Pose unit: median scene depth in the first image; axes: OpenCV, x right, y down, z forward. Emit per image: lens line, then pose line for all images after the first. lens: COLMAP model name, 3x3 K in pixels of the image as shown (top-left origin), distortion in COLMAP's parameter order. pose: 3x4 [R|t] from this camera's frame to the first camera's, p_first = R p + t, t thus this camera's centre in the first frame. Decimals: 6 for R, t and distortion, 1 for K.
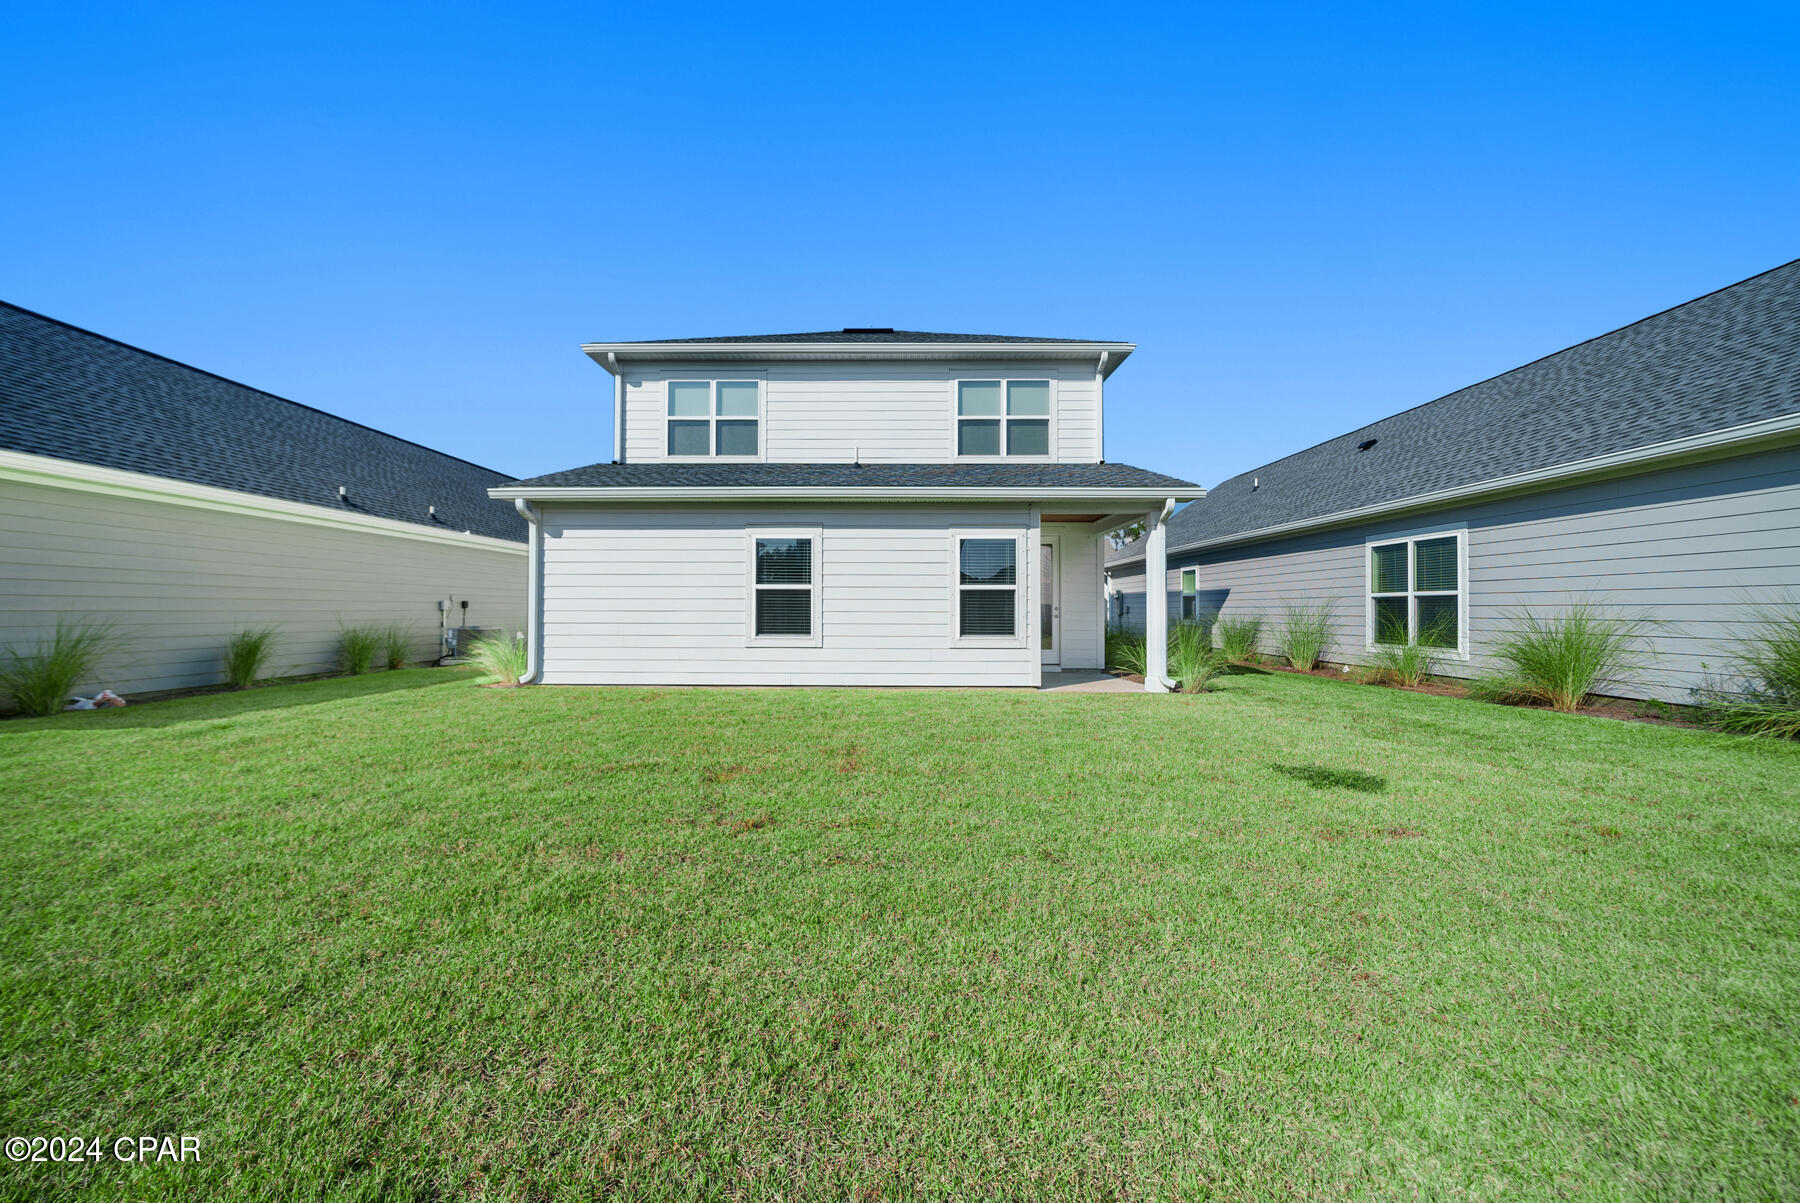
lens RADIAL K [[602.7, 0, 887.2], [0, 602.7, 618.9], [0, 0, 1]] dist [-0.001867, -0.000098]
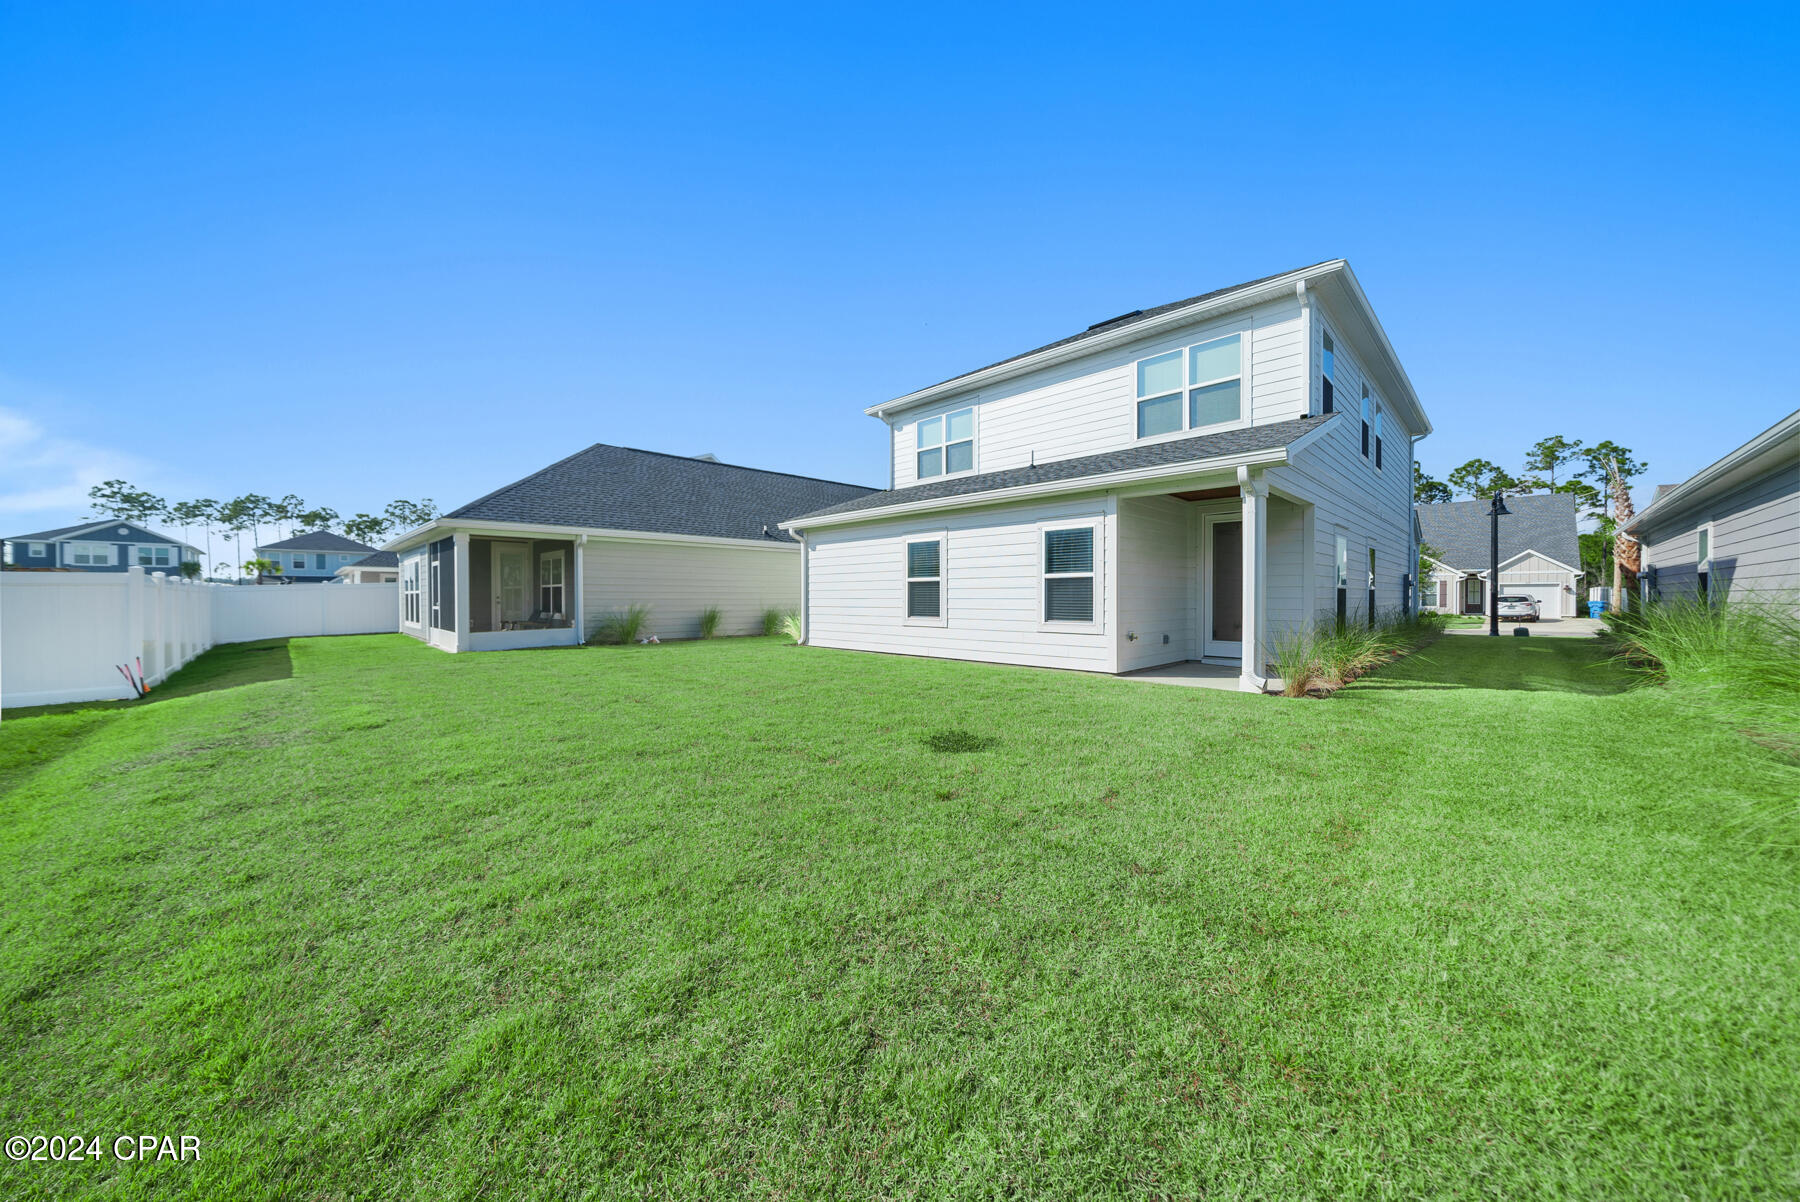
lens RADIAL K [[626.3, 0, 870.7], [0, 626.3, 598.0], [0, 0, 1]] dist [-0.001793, -0.000561]
pose [[0.695706, -0.002465, -0.718322, 0.630224], [-0.009197, 0.999882, -0.012338, 0.003391], [0.718267, 0.015189, 0.695601, -0.008543]]
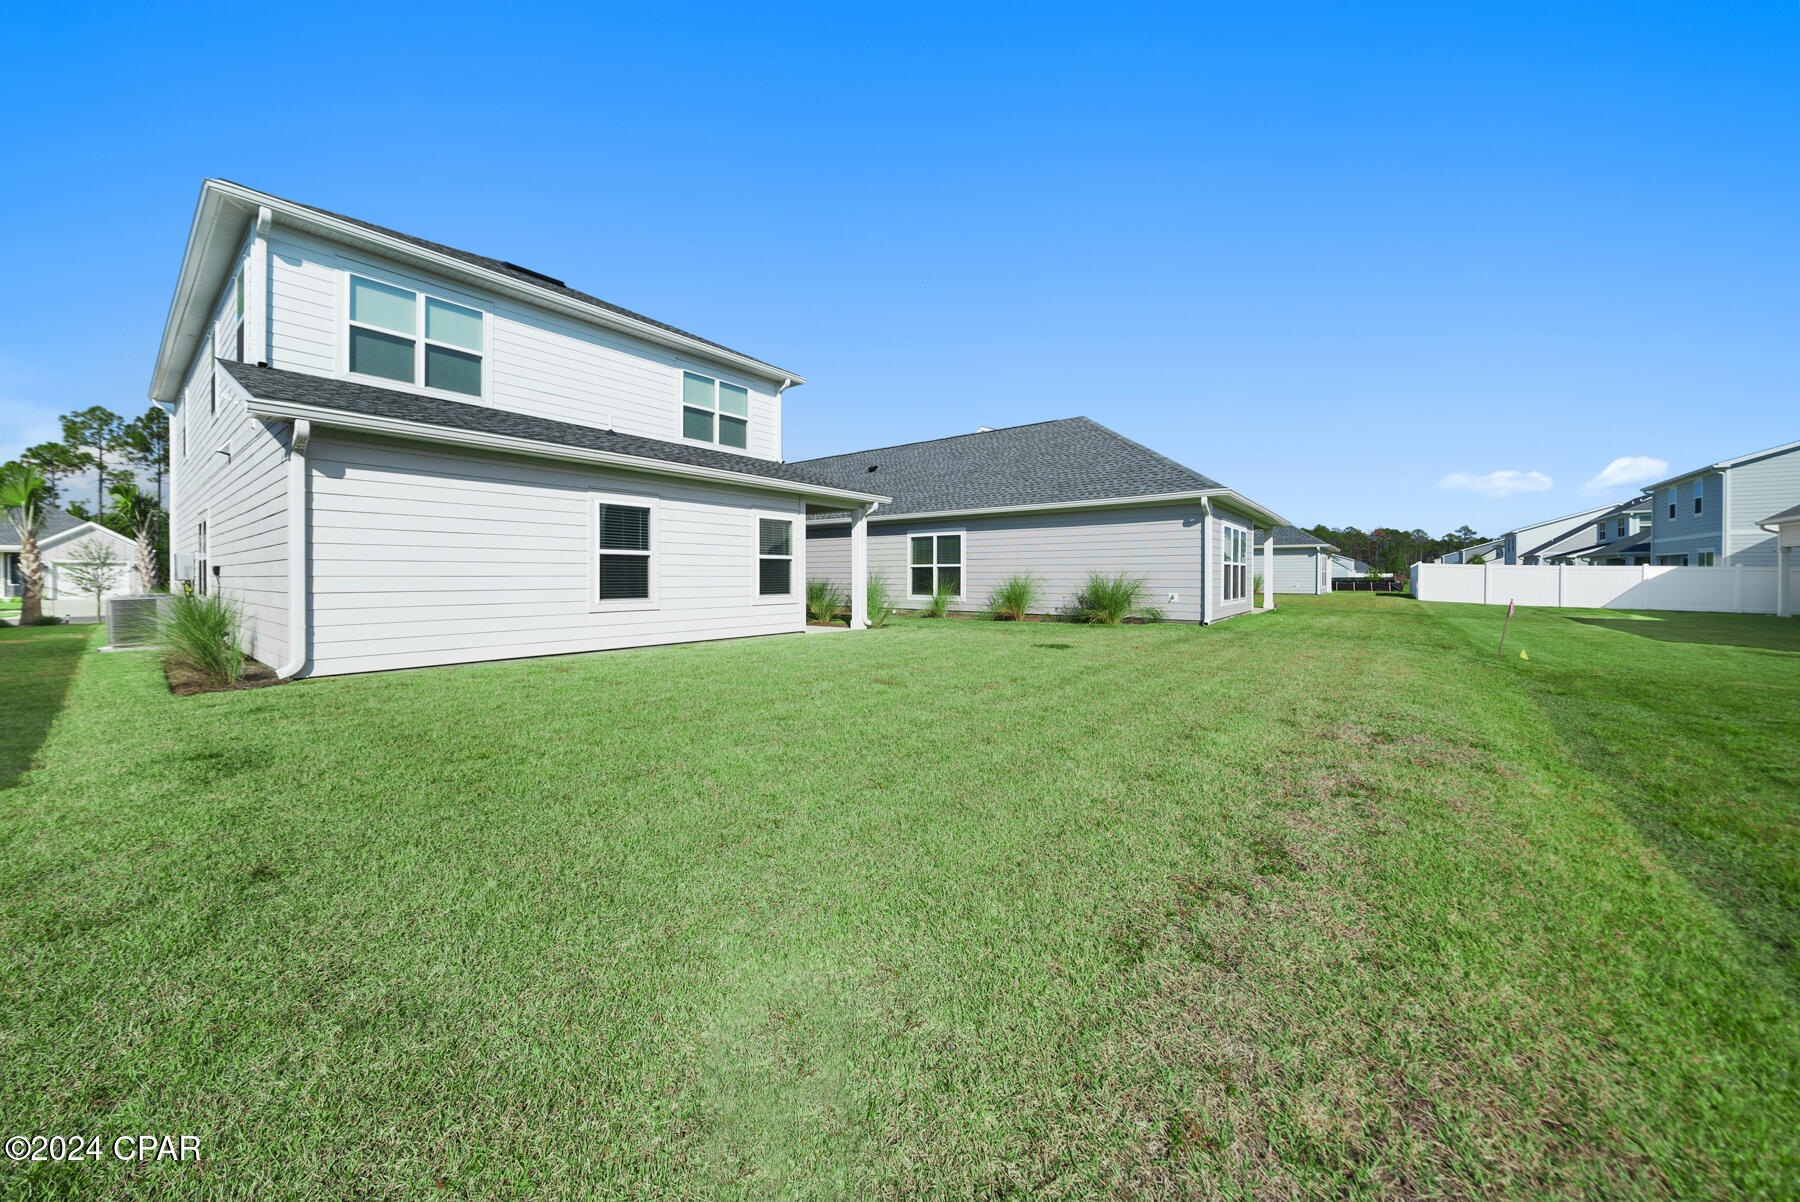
lens RADIAL K [[626.3, 0, 865.1], [0, 626.3, 574.5], [0, 0, 1]] dist [-0.001793, -0.000561]
pose [[0.635766, 0.000781, 0.771881, -0.654664], [0.011208, 0.999885, -0.010243, 0.000497], [-0.771800, 0.015164, 0.635684, 0.002922]]
